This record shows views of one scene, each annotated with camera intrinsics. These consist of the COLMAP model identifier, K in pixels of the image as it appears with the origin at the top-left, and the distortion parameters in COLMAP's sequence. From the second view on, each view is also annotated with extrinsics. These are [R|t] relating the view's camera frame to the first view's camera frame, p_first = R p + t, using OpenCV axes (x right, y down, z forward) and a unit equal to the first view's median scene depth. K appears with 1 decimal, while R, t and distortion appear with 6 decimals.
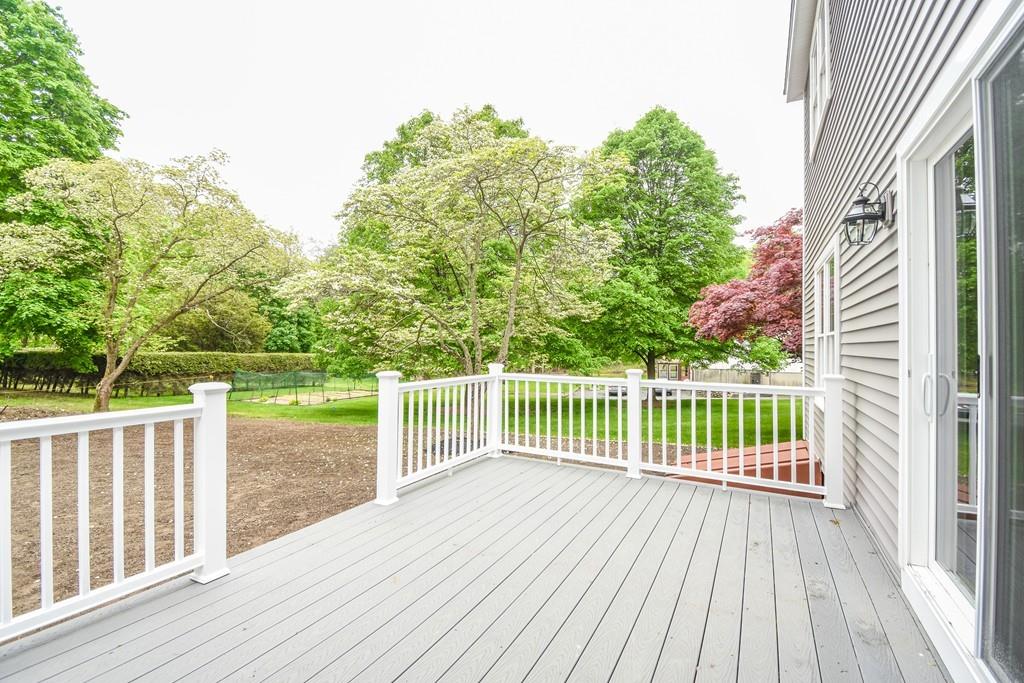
lens RADIAL K [[464.3, 0, 518.6], [0, 464.3, 351.0], [0, 0, 1]] dist [-0.000195, -0.005243]
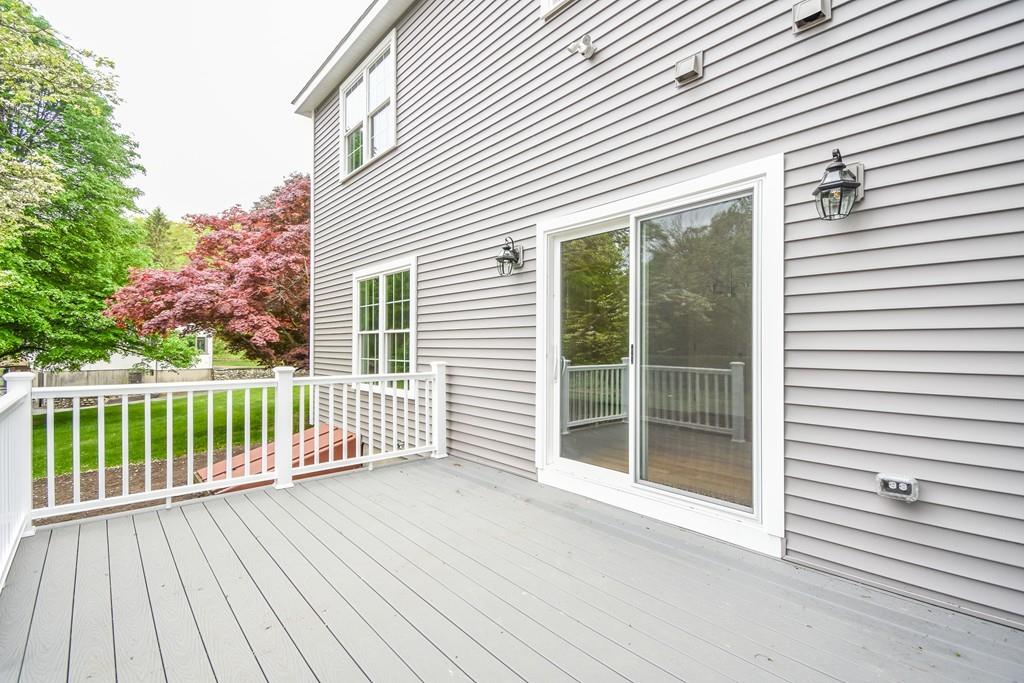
lens RADIAL K [[464.3, 0, 520.1], [0, 464.3, 333.5], [0, 0, 1]] dist [-0.000195, -0.005243]
pose [[0.317286, 0.011415, 0.948261, -0.168123], [0.012465, 0.999791, -0.016206, -0.002005], [-0.948248, 0.016962, 0.317077, 0.101586]]
